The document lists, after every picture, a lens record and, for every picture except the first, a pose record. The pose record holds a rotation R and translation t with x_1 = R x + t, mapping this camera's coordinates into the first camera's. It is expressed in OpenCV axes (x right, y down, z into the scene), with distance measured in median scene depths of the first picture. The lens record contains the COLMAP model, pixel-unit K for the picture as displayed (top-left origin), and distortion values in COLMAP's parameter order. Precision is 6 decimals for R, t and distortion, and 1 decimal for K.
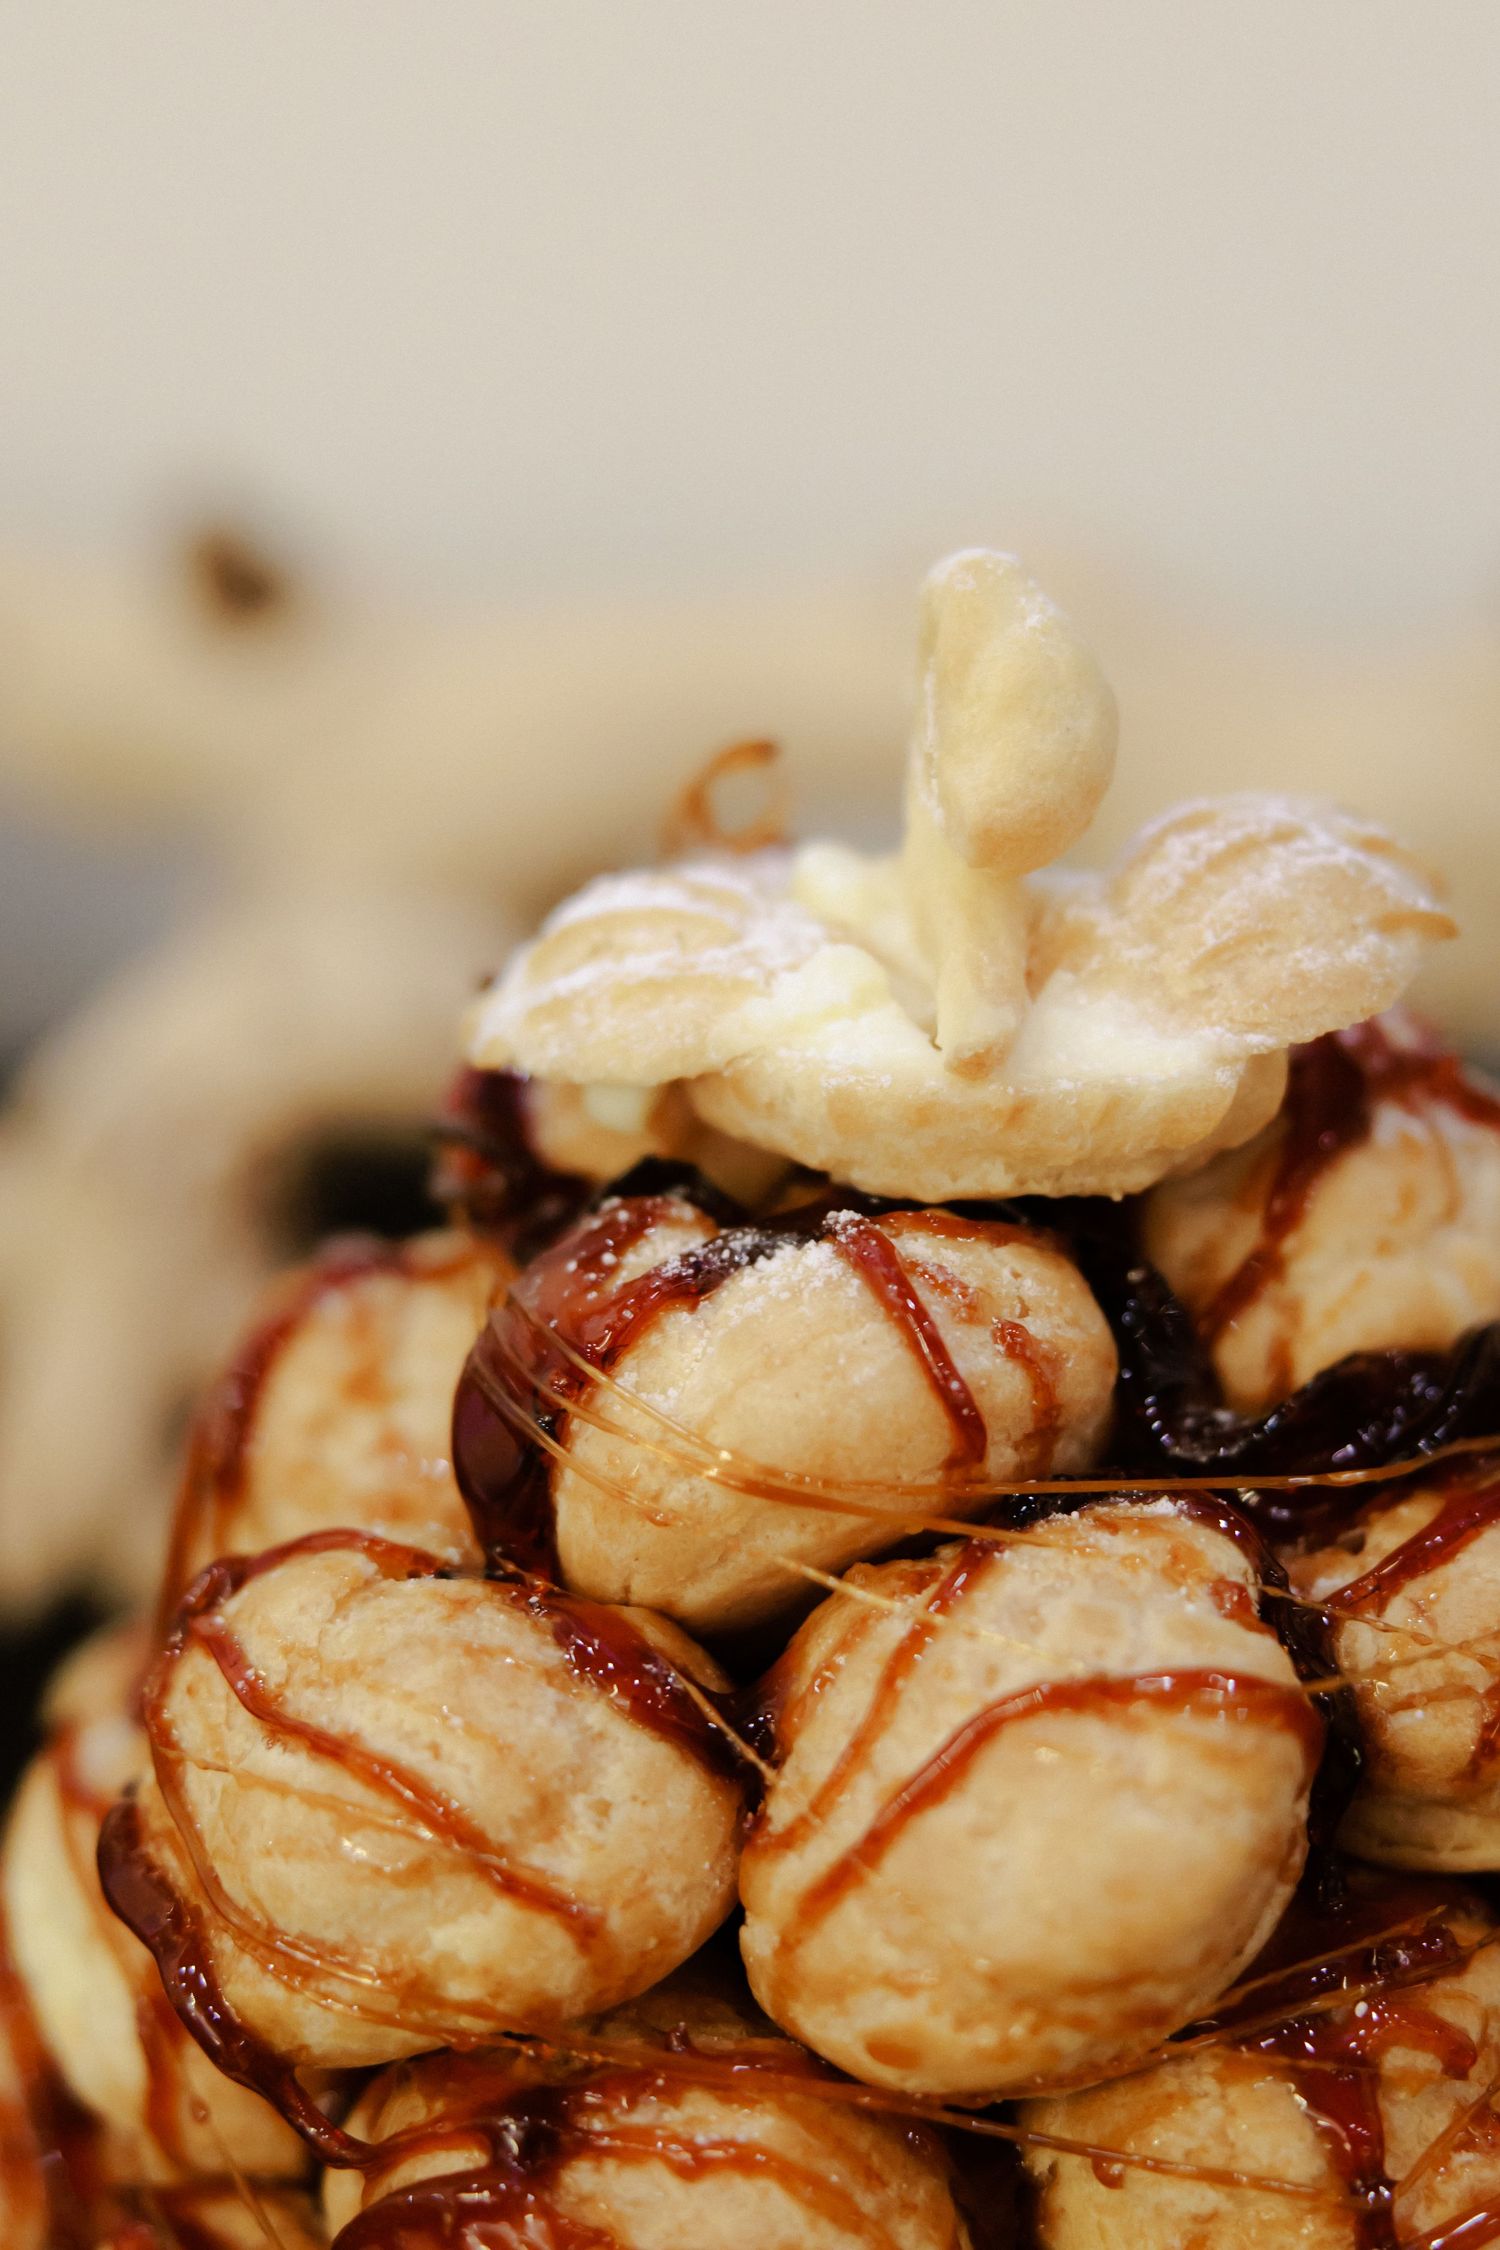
lens RADIAL K [[3815.9, 0, 750.2], [0, 3815.9, 1123.9], [0, 0, 1]] dist [-0.002817, 0.000000]
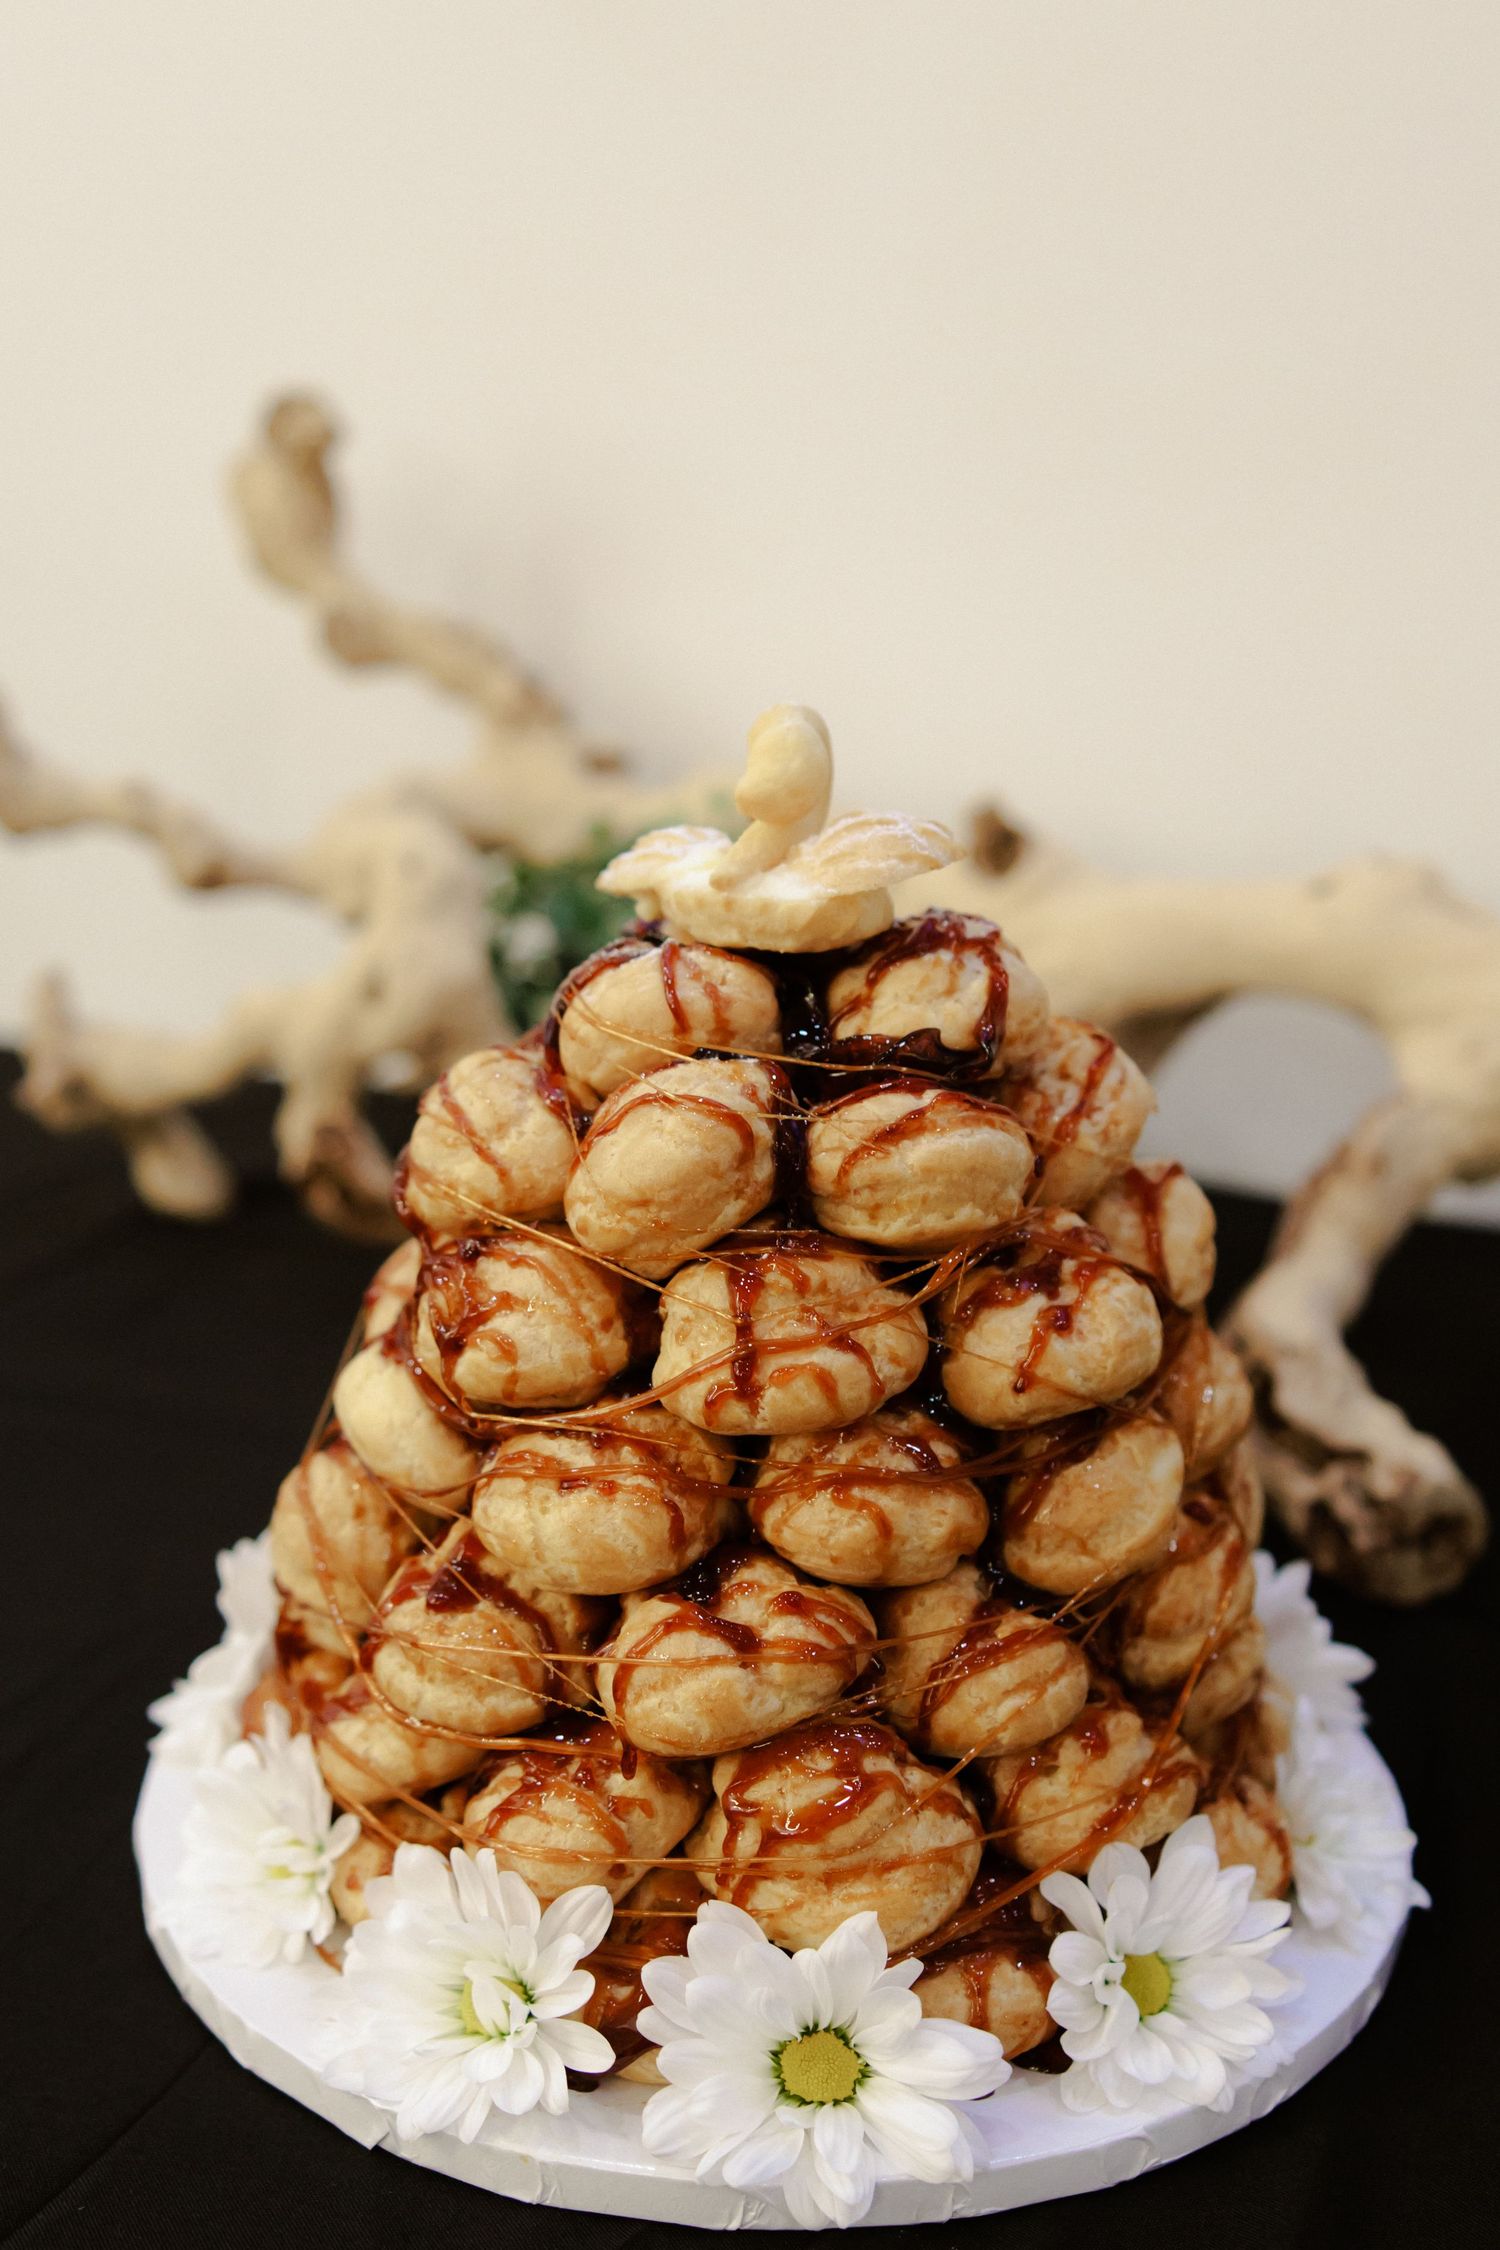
lens RADIAL K [[2852.8, 0, 749.9], [0, 2852.8, 1125.9], [0, 0, 1]] dist [0.006340, 0.000000]
pose [[0.863225, 0.125736, -0.488910, 1.041710], [-0.187444, 0.979081, -0.079156, 0.292850], [0.468730, 0.159973, 0.868735, -0.641759]]
